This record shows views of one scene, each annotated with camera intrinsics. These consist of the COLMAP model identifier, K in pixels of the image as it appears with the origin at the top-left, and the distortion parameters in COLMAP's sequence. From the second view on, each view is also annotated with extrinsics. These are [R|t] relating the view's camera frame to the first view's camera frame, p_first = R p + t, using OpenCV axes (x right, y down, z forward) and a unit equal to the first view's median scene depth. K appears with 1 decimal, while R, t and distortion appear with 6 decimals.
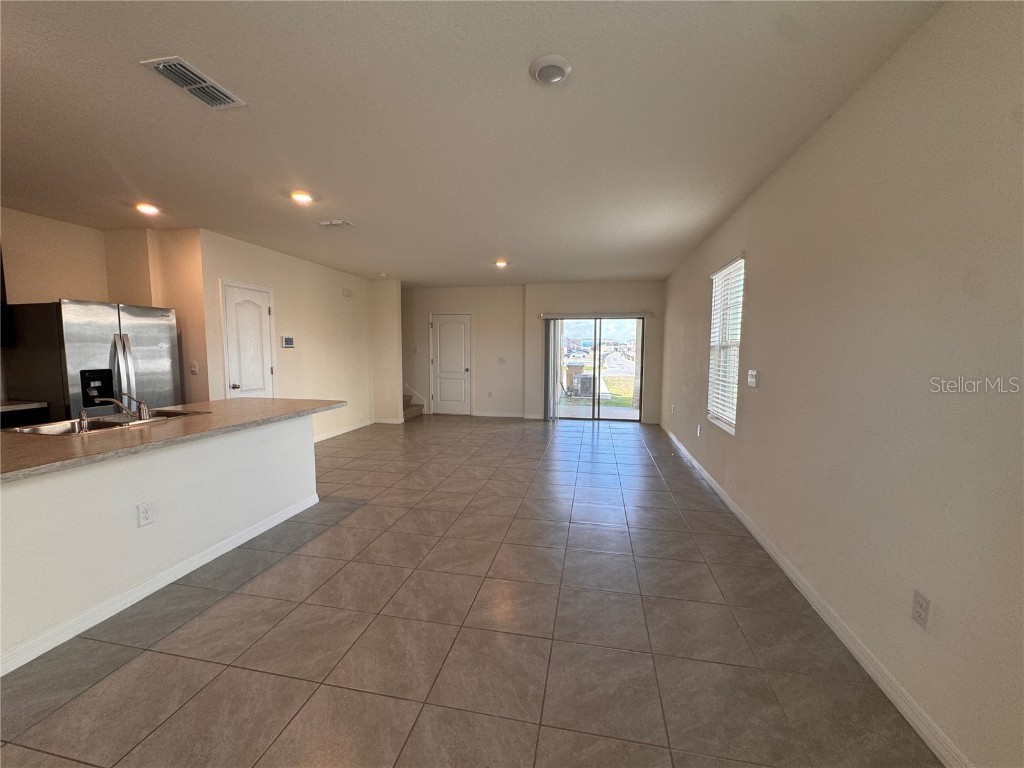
lens RADIAL K [[410.3, 0, 511.3], [0, 410.3, 384.7], [0, 0, 1]] dist [0.001302, 0.000133]
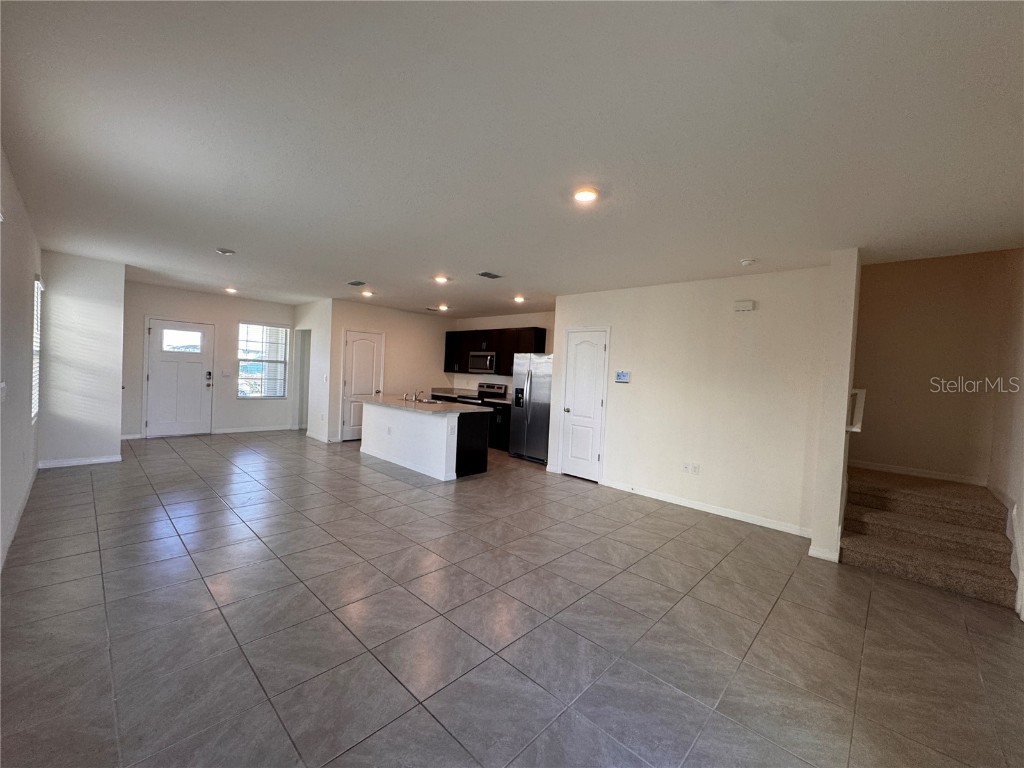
lens RADIAL K [[410.3, 0, 510.0], [0, 410.3, 382.6], [0, 0, 1]] dist [0.001302, 0.000133]
pose [[-0.525563, -0.003089, -0.850749, 0.502966], [-0.123113, 0.989744, 0.072461, -0.149179], [0.841800, 0.142821, -0.520553, 1.504089]]
